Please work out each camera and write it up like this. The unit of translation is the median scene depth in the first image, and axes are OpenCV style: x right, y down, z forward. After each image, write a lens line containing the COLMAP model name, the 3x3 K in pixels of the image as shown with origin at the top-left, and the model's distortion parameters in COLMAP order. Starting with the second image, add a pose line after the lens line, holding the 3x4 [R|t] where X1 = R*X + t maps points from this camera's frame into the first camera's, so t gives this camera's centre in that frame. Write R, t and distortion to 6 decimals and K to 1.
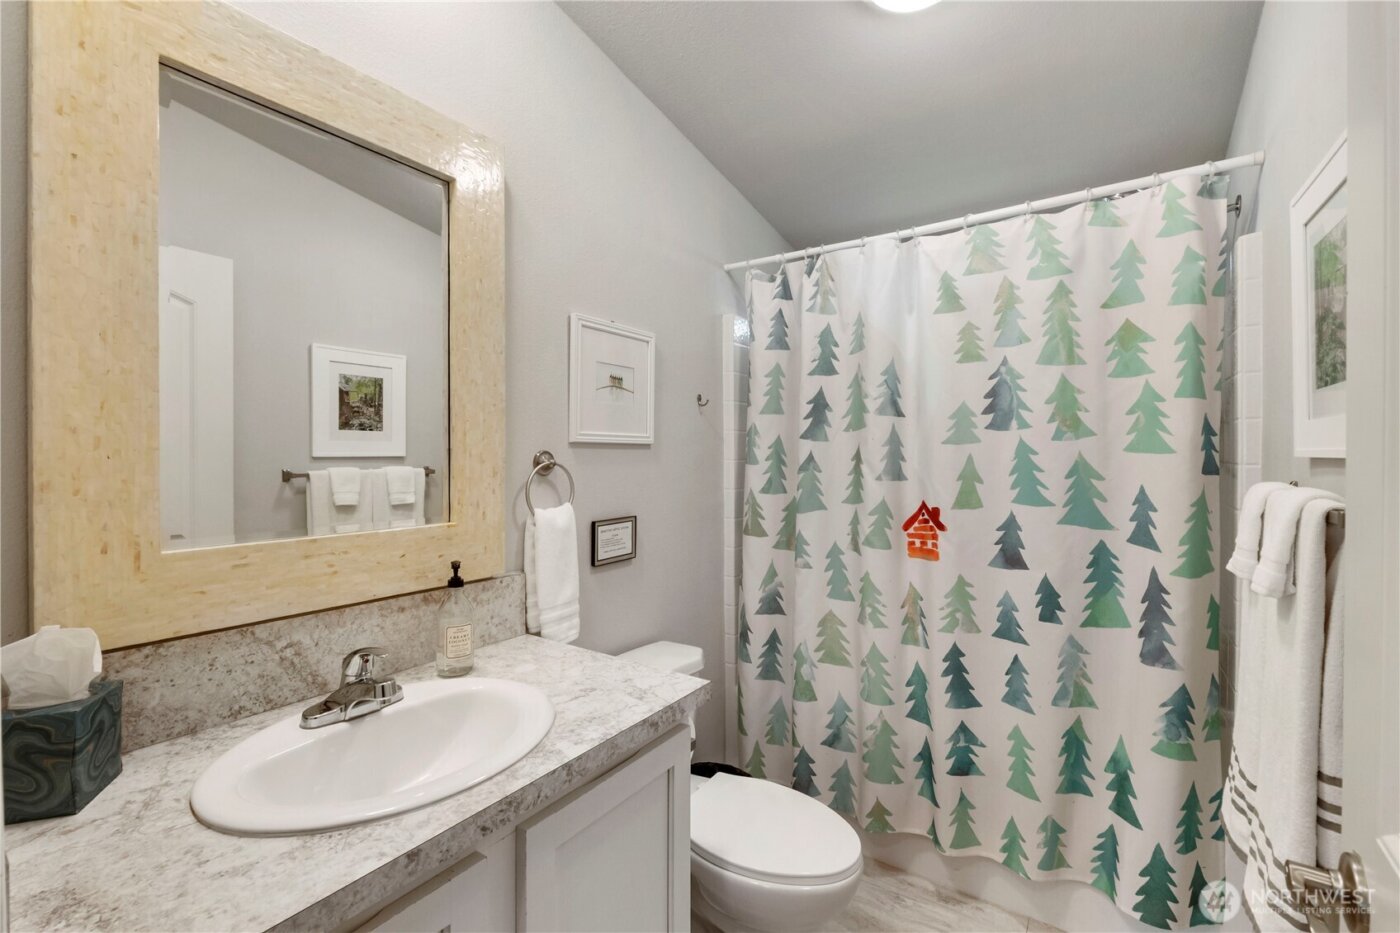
lens RADIAL K [[598.0, 0, 701.3], [0, 598.0, 462.5], [0, 0, 1]] dist [-0.007076, 0.000238]
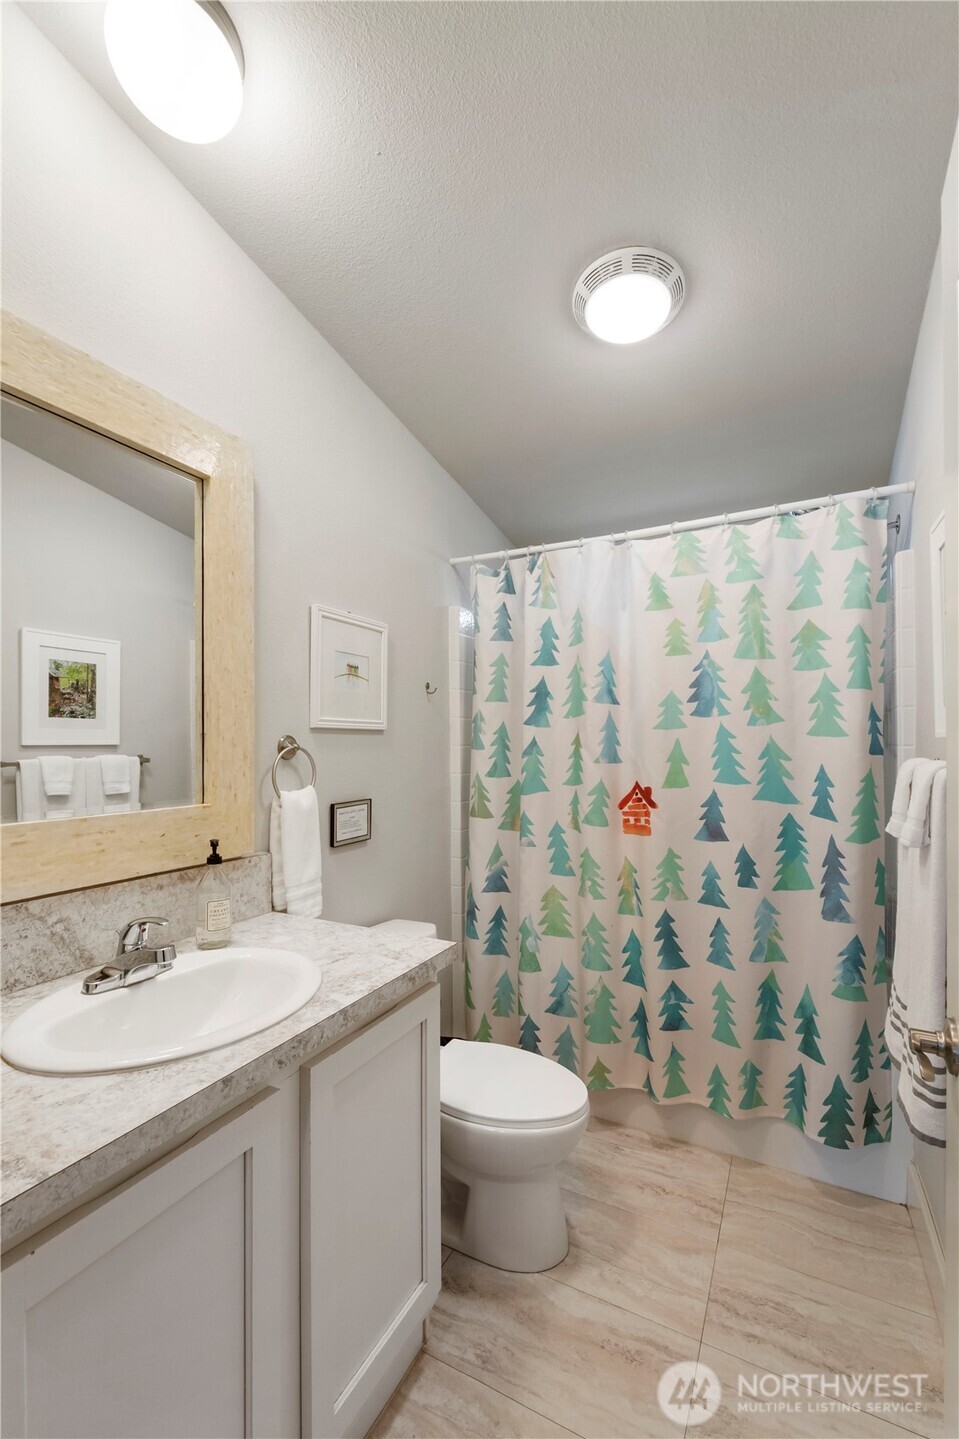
lens RADIAL K [[613.3, 0, 477.1], [0, 613.3, 749.0], [0, 0, 1]] dist [-0.003101, -0.000670]
pose [[0.993466, -0.005389, 0.113999, -0.054971], [0.005970, 0.999971, -0.004756, 0.009920], [-0.113970, 0.005406, 0.993469, -0.097510]]
